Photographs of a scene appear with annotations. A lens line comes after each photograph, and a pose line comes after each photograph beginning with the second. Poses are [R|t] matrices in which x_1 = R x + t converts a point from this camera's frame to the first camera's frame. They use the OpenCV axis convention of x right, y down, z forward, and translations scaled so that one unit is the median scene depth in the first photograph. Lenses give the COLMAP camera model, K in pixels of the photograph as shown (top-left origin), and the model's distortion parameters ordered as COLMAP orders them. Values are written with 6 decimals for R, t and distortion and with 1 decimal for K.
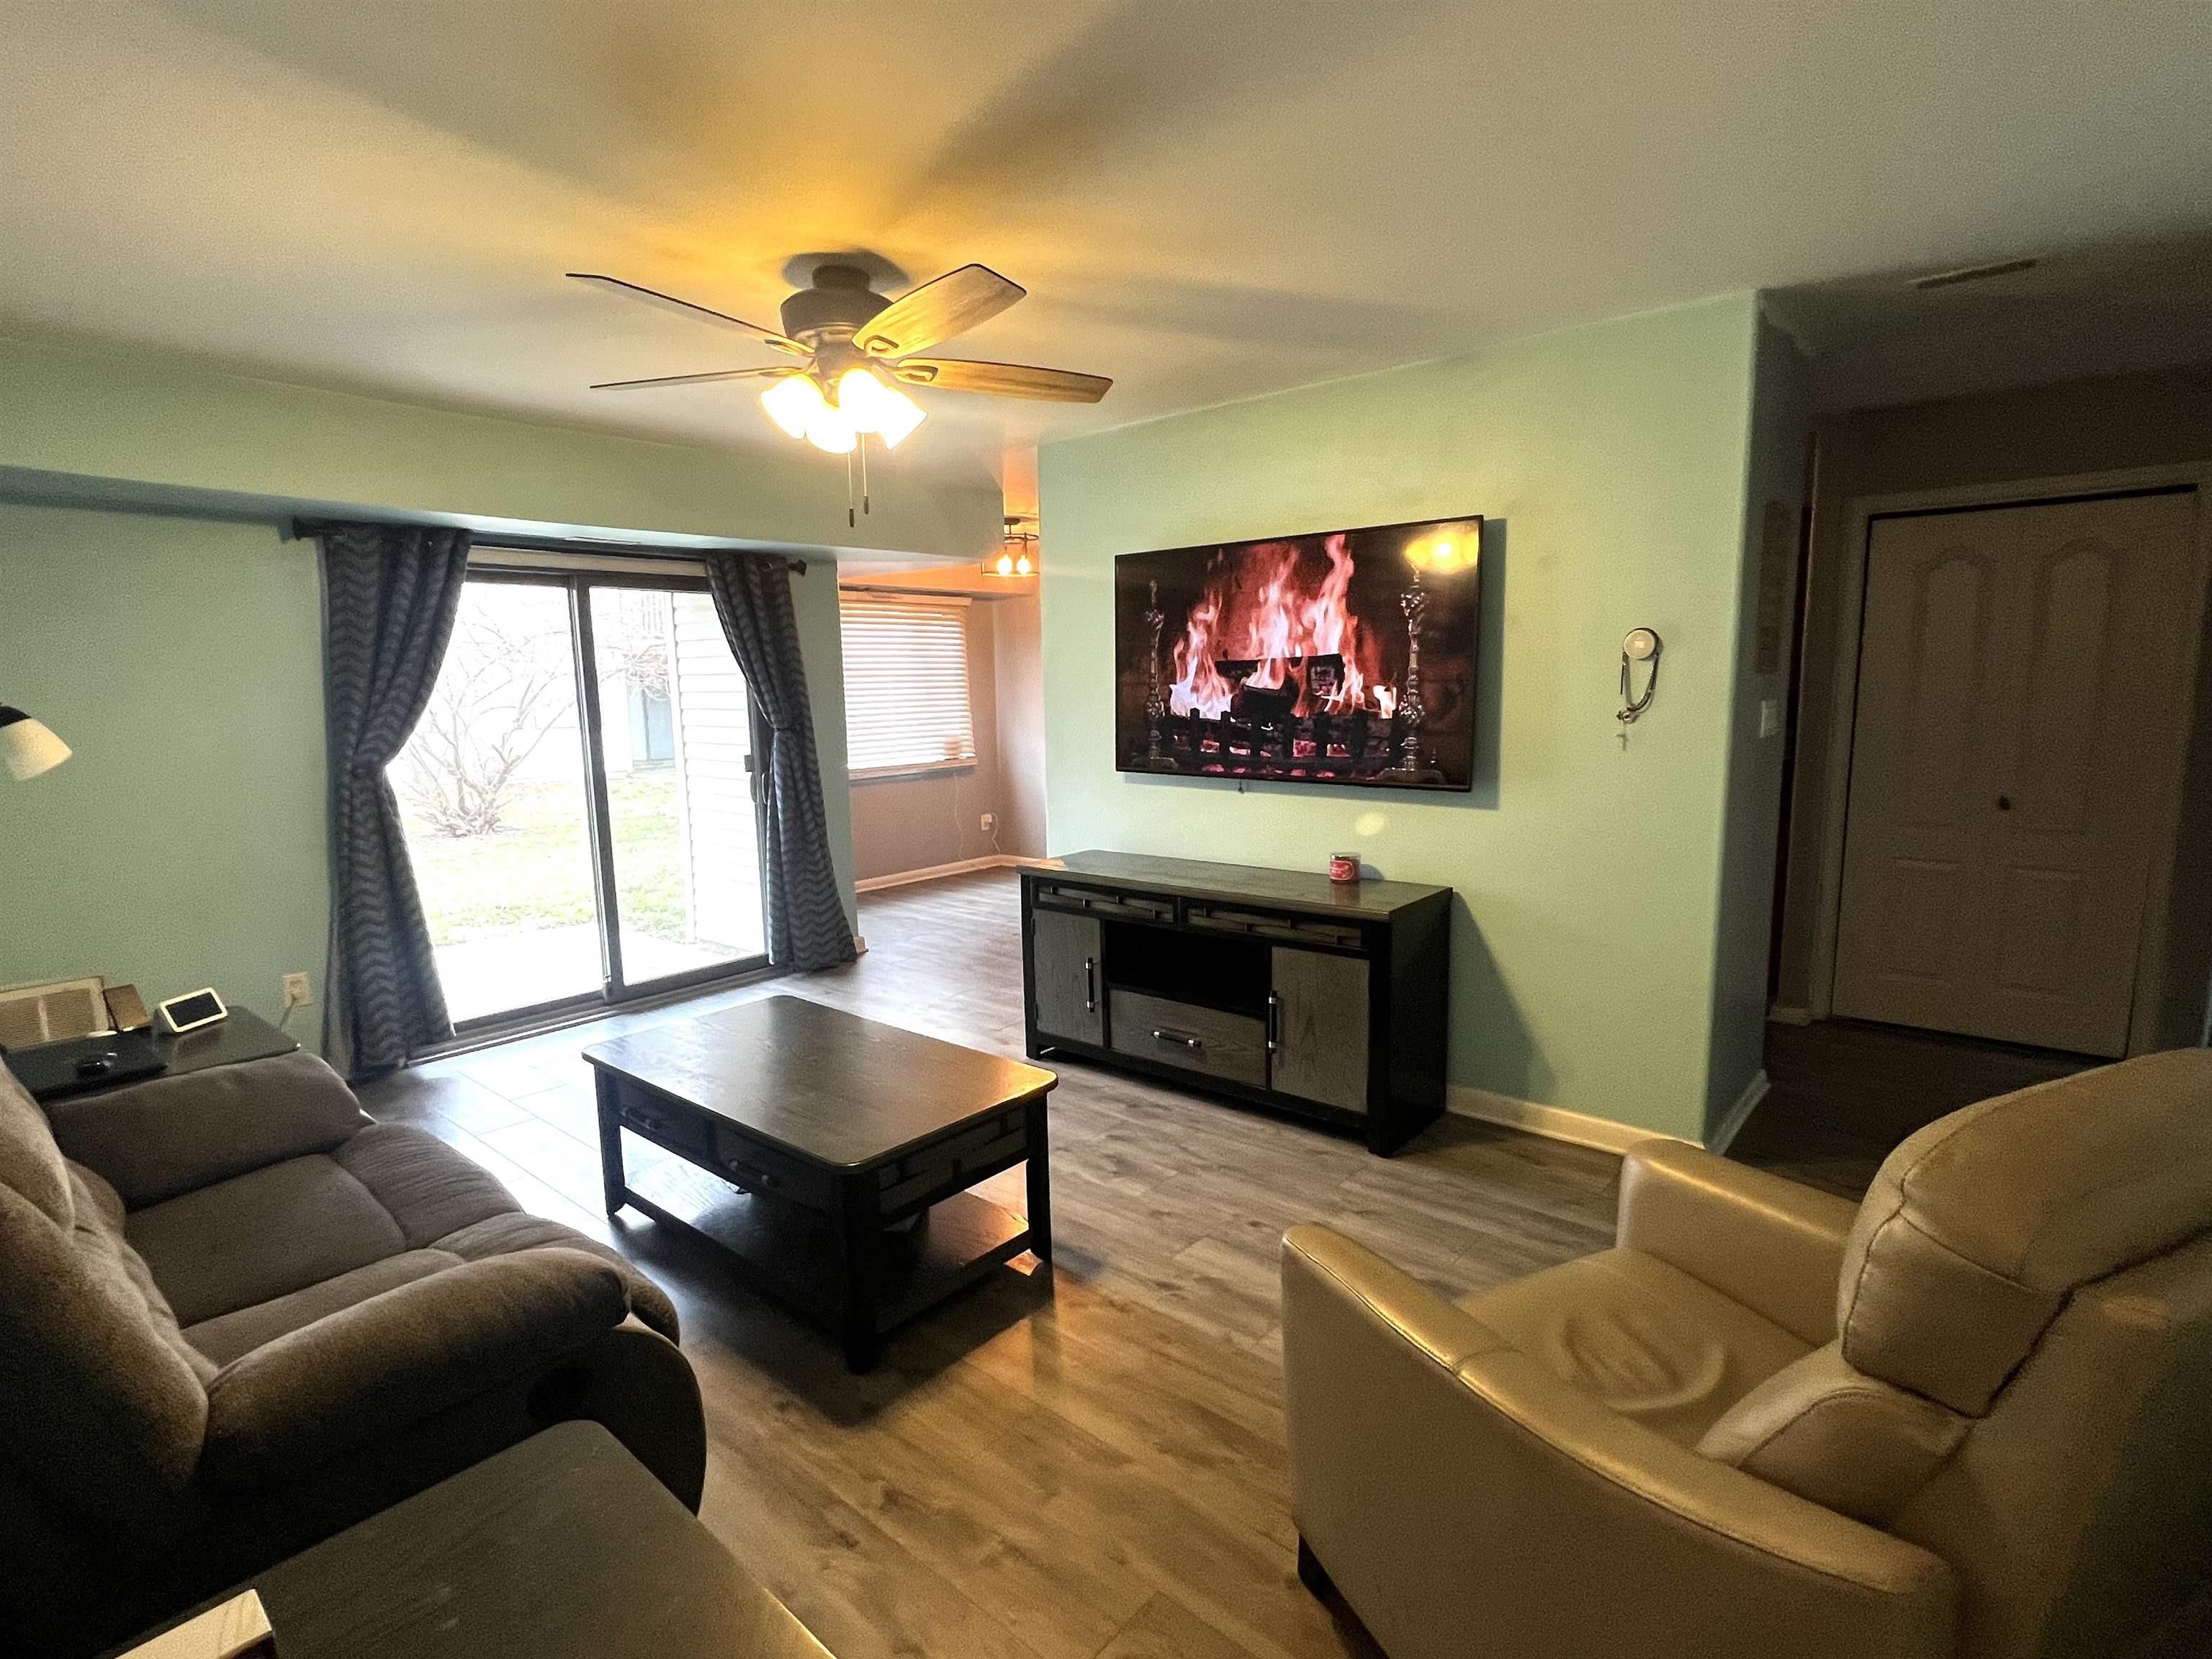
lens RADIAL K [[1086.8, 0, 1112.4], [0, 1086.8, 834.4], [0, 0, 1]] dist [-0.000197, -0.000608]
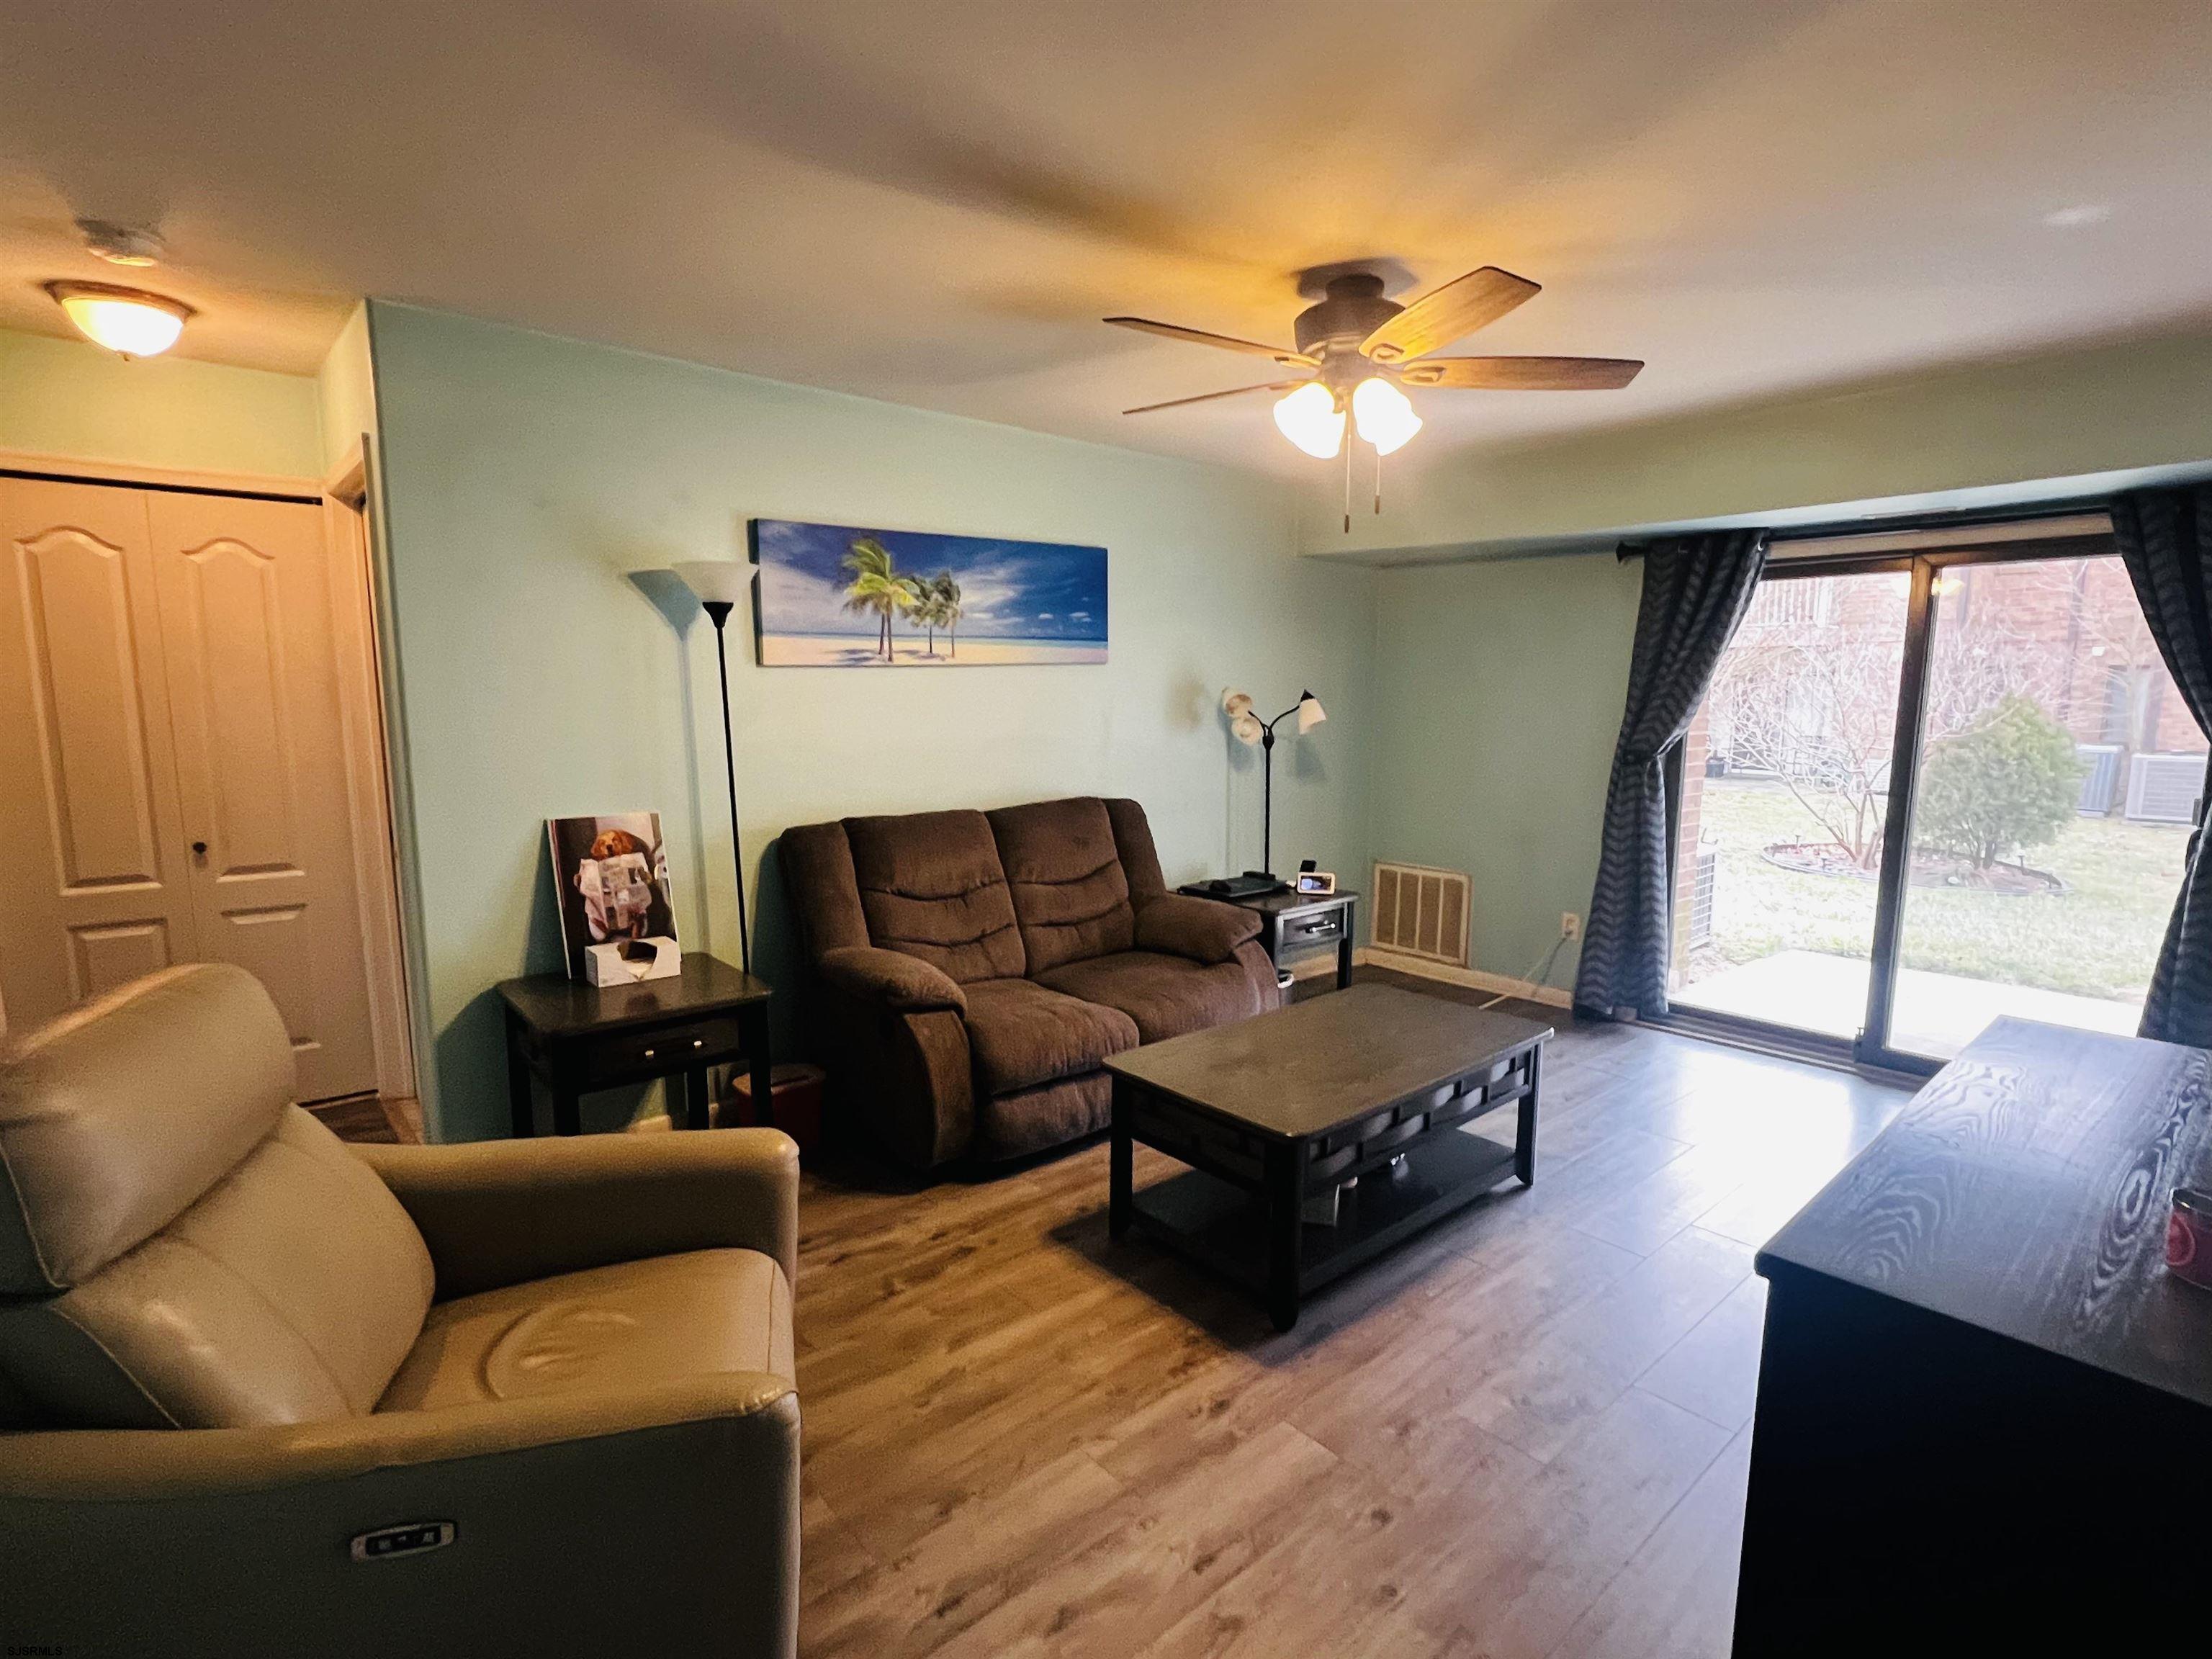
lens RADIAL K [[1086.8, 0, 1104.8], [0, 1086.8, 837.6], [0, 0, 1]] dist [-0.000197, -0.000608]
pose [[-0.145830, 0.150843, -0.977742, 0.560222], [-0.139948, 0.975224, 0.171328, -0.100448], [0.979361, 0.161818, -0.121107, 0.644021]]
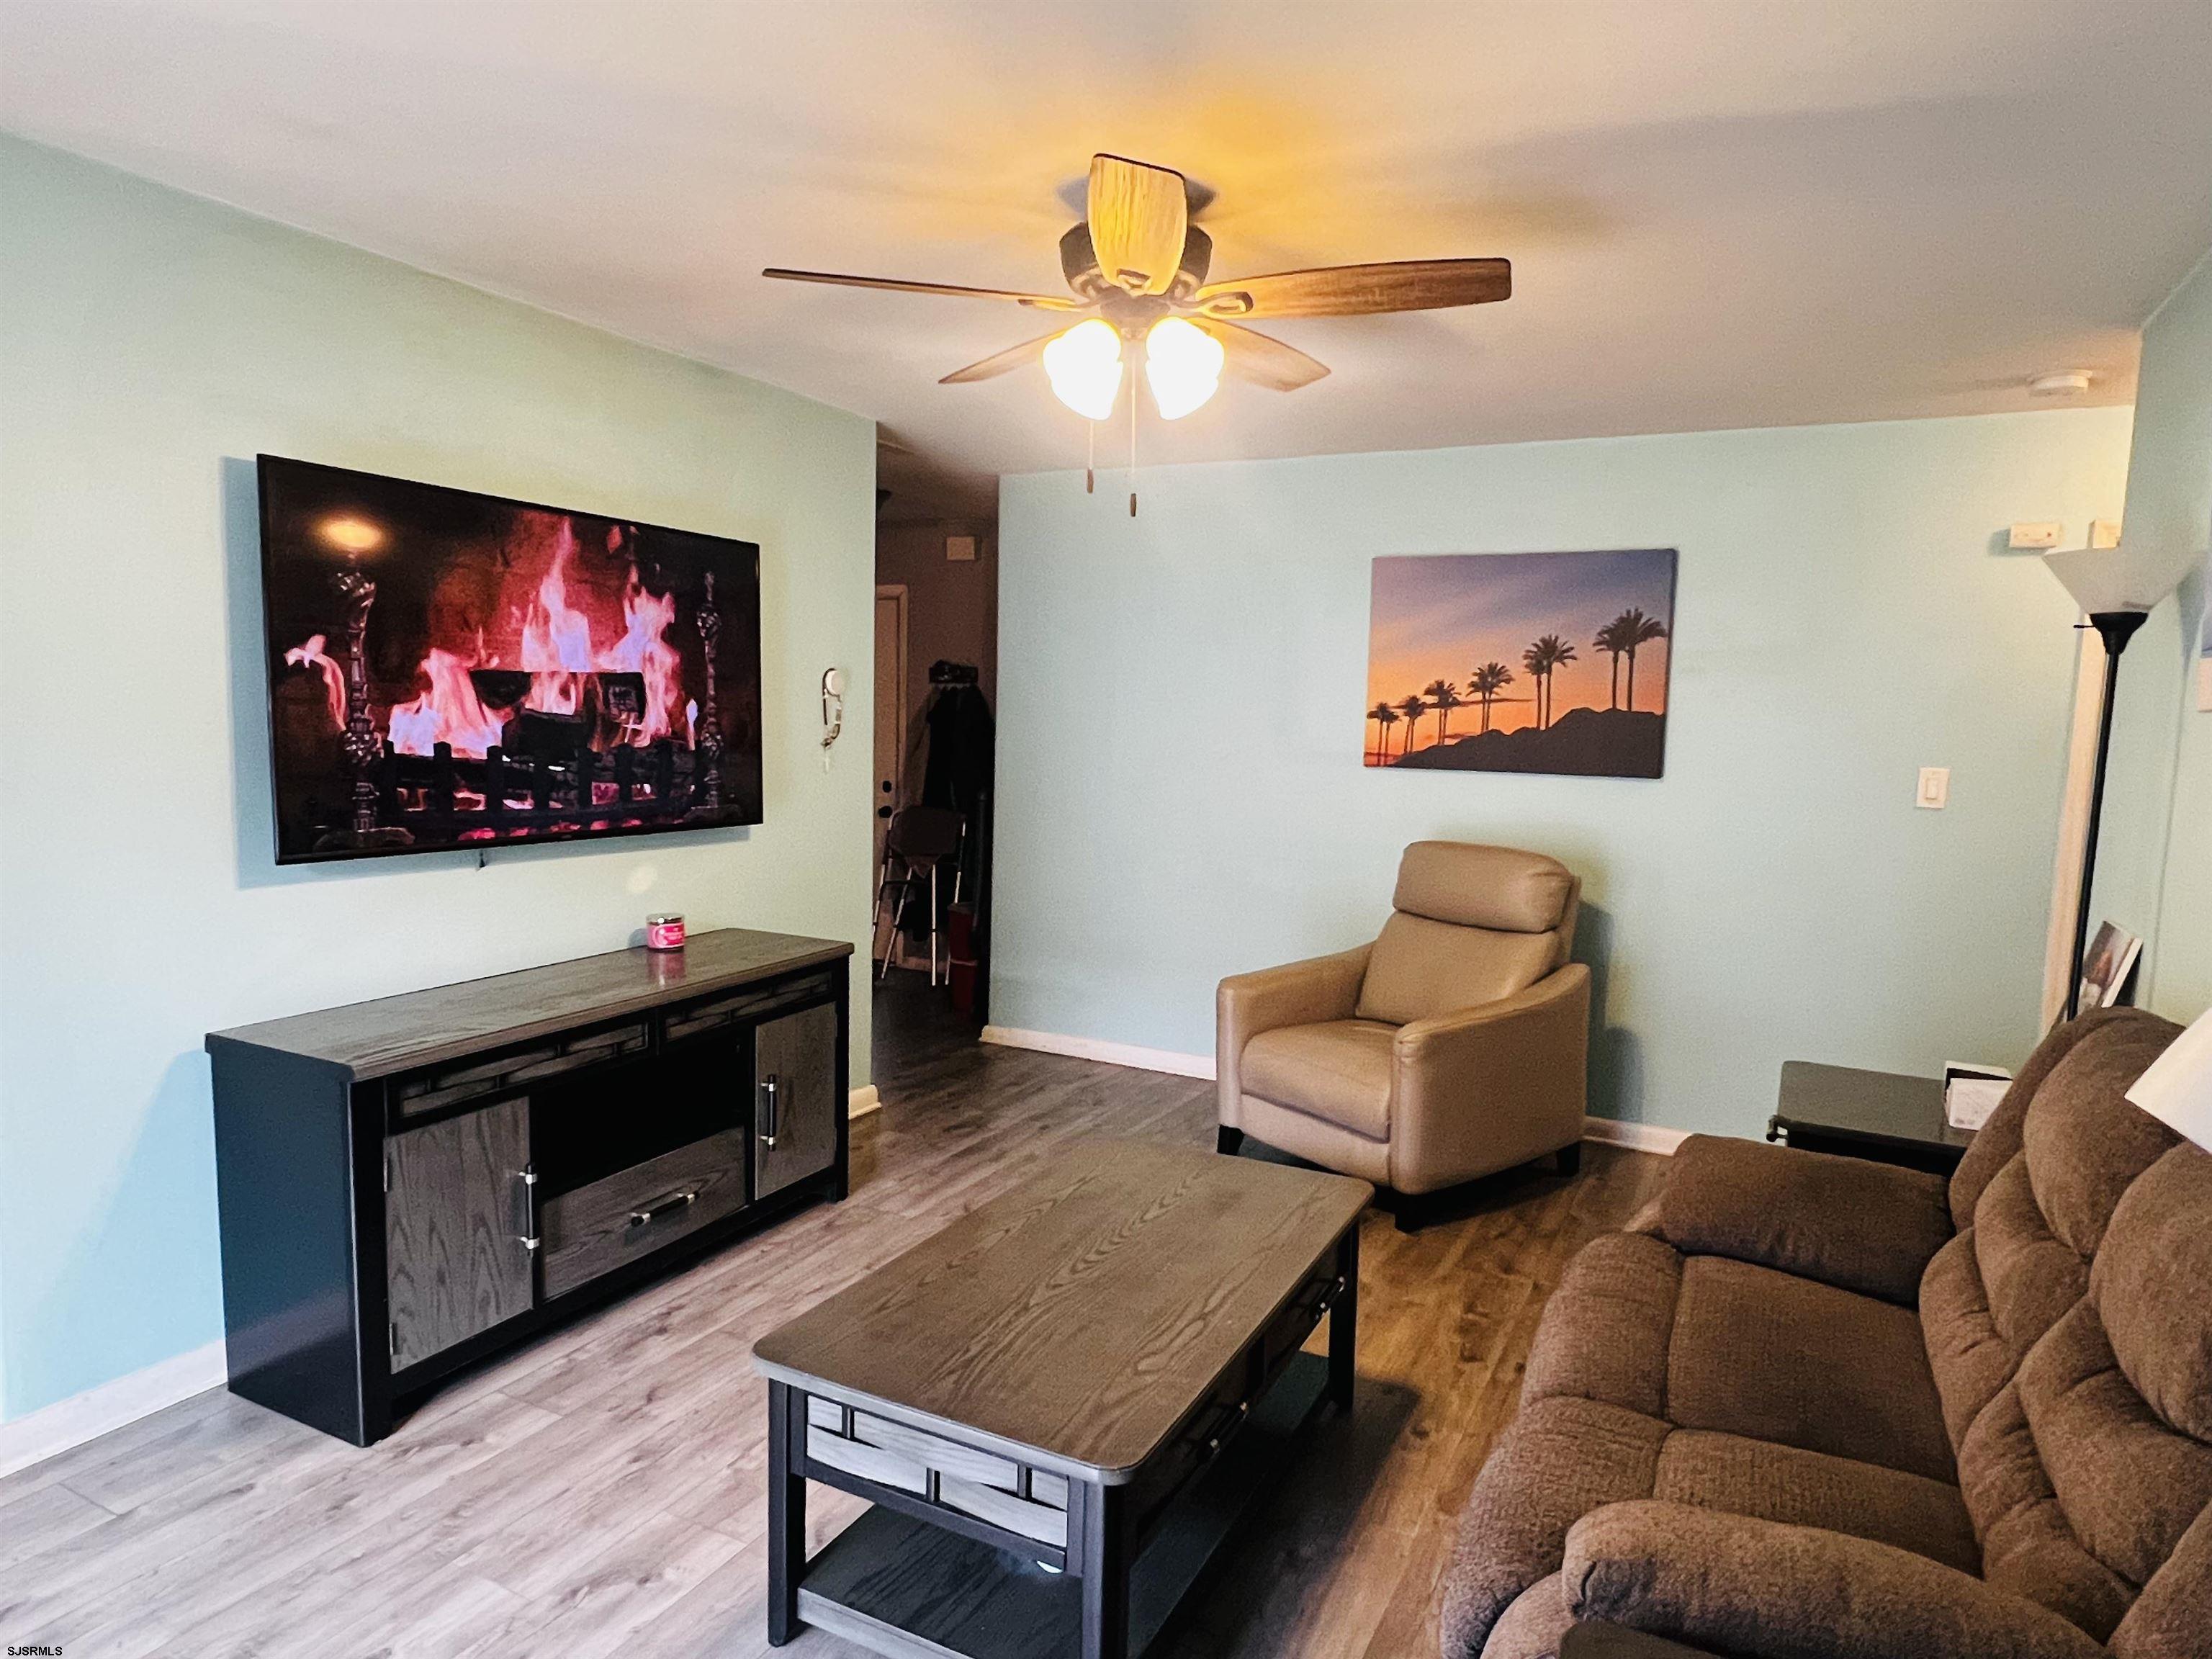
lens RADIAL K [[1328.9, 0, 1110.5], [0, 1328.9, 828.7], [0, 0, 1]] dist [0.005246, -0.000139]
pose [[-0.231987, -0.078460, 0.969549, -0.802146], [0.111232, 0.988064, 0.106573, -0.112134], [-0.966338, 0.132568, -0.220490, 0.850701]]
